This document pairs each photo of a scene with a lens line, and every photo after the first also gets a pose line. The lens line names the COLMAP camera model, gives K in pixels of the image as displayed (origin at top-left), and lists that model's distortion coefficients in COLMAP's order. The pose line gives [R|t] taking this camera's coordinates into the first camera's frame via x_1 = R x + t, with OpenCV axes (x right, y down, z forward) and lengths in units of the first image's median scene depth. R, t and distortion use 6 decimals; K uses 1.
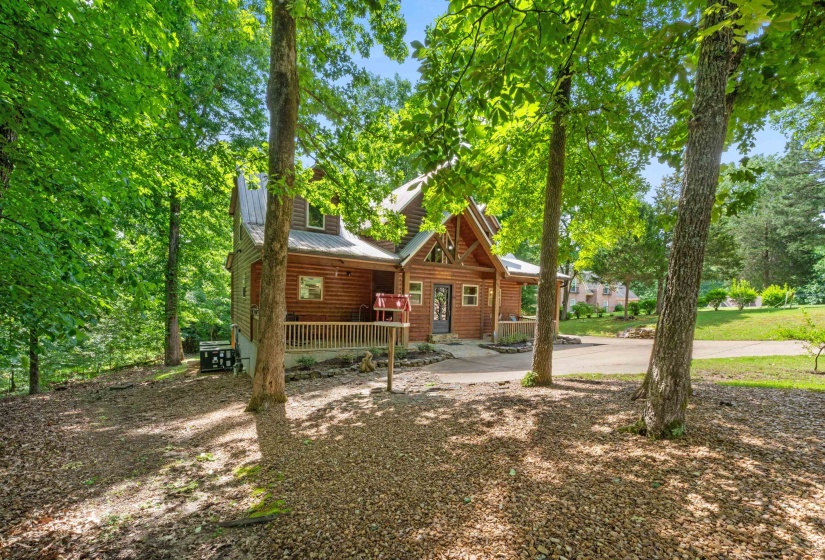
lens RADIAL K [[331.4, 0, 413.1], [0, 331.4, 279.7], [0, 0, 1]] dist [-0.001844, -0.000546]
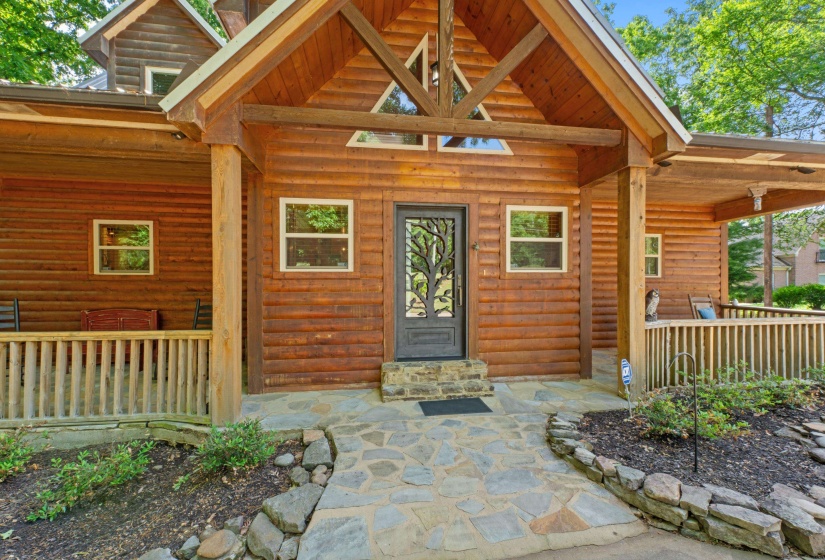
lens RADIAL K [[331.4, 0, 408.6], [0, 331.4, 282.2], [0, 0, 1]] dist [-0.001844, -0.000546]
pose [[0.913606, -0.046330, -0.403952, 0.193491], [0.056187, 0.998341, 0.012574, 0.080074], [0.402700, -0.034185, 0.914694, 0.682599]]
